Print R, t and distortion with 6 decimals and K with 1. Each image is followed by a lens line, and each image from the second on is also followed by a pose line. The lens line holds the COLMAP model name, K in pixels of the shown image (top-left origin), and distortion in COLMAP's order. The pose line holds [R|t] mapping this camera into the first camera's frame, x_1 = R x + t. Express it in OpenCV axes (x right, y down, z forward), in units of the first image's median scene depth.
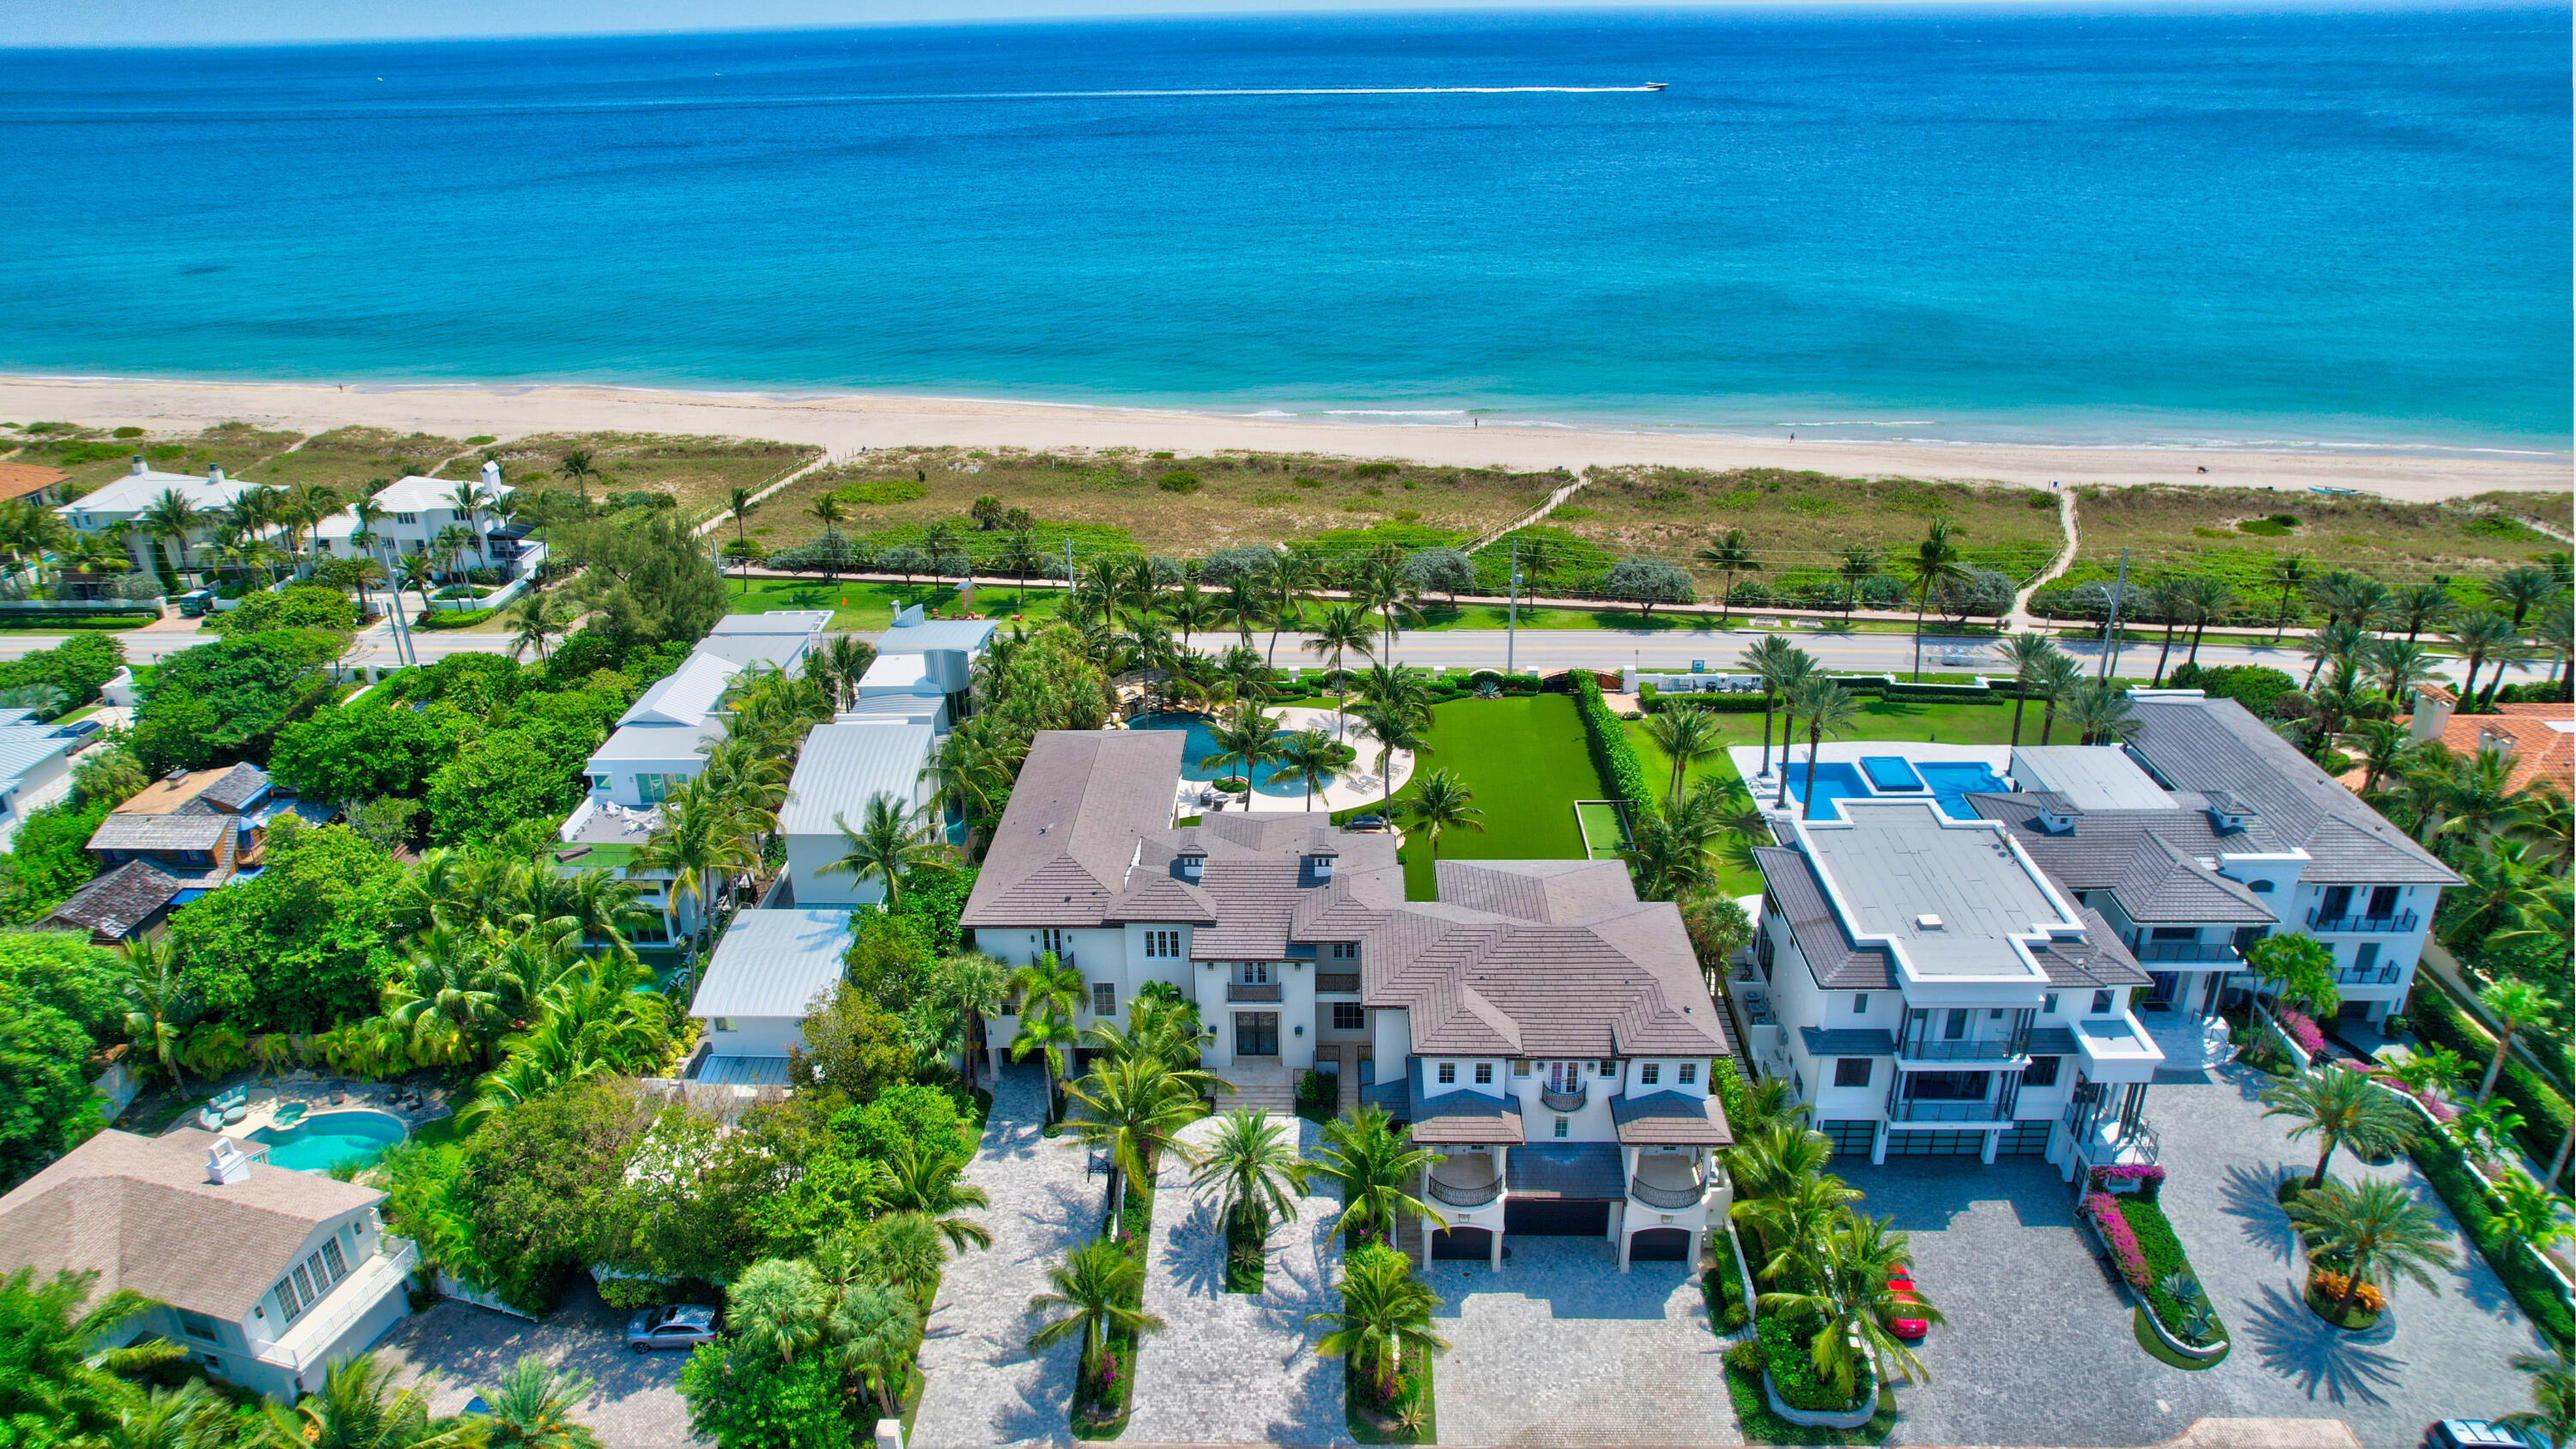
lens RADIAL K [[1682.0, 0, 1296.2], [0, 1682.0, 725.4], [0, 0, 1]] dist [-0.057497, 0.043291]
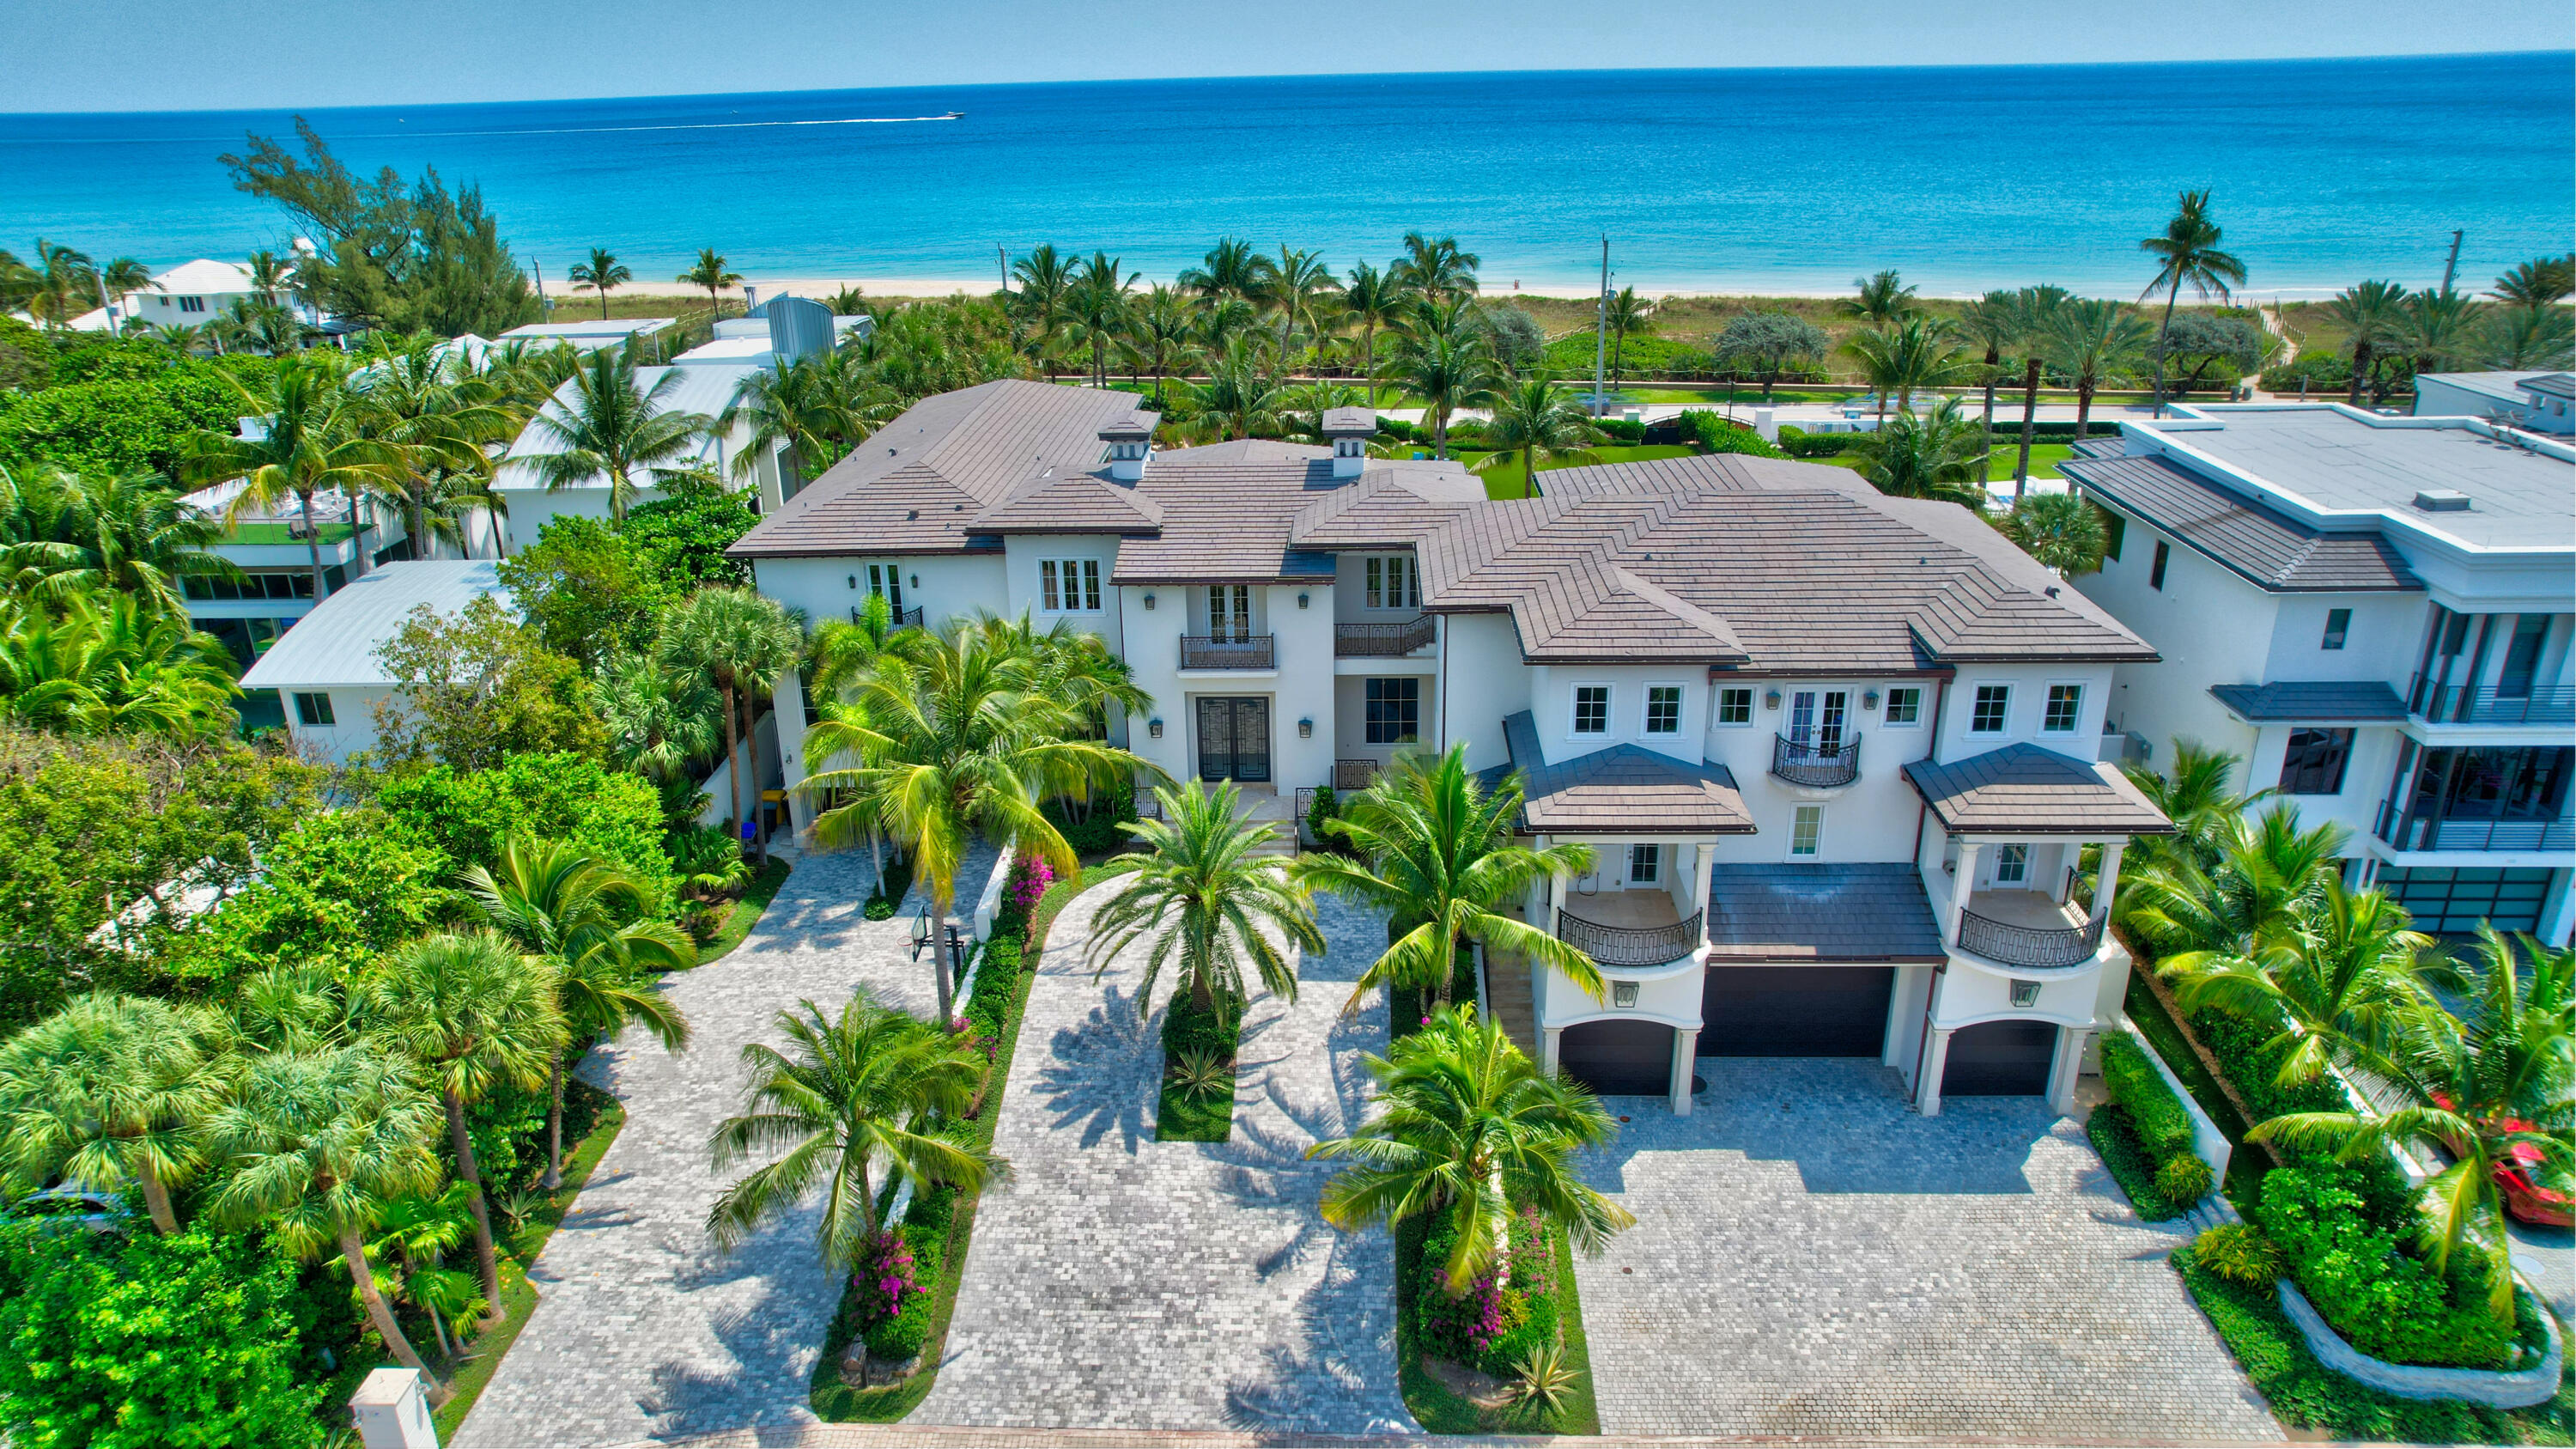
lens RADIAL K [[1682.0, 0, 1302.6], [0, 1682.0, 715.7], [0, 0, 1]] dist [-0.057497, 0.043291]
pose [[0.999962, 0.000456, -0.008684, 0.006185], [-0.000809, 0.999171, -0.040706, 0.228256], [0.008659, 0.040711, 0.999133, 0.483177]]
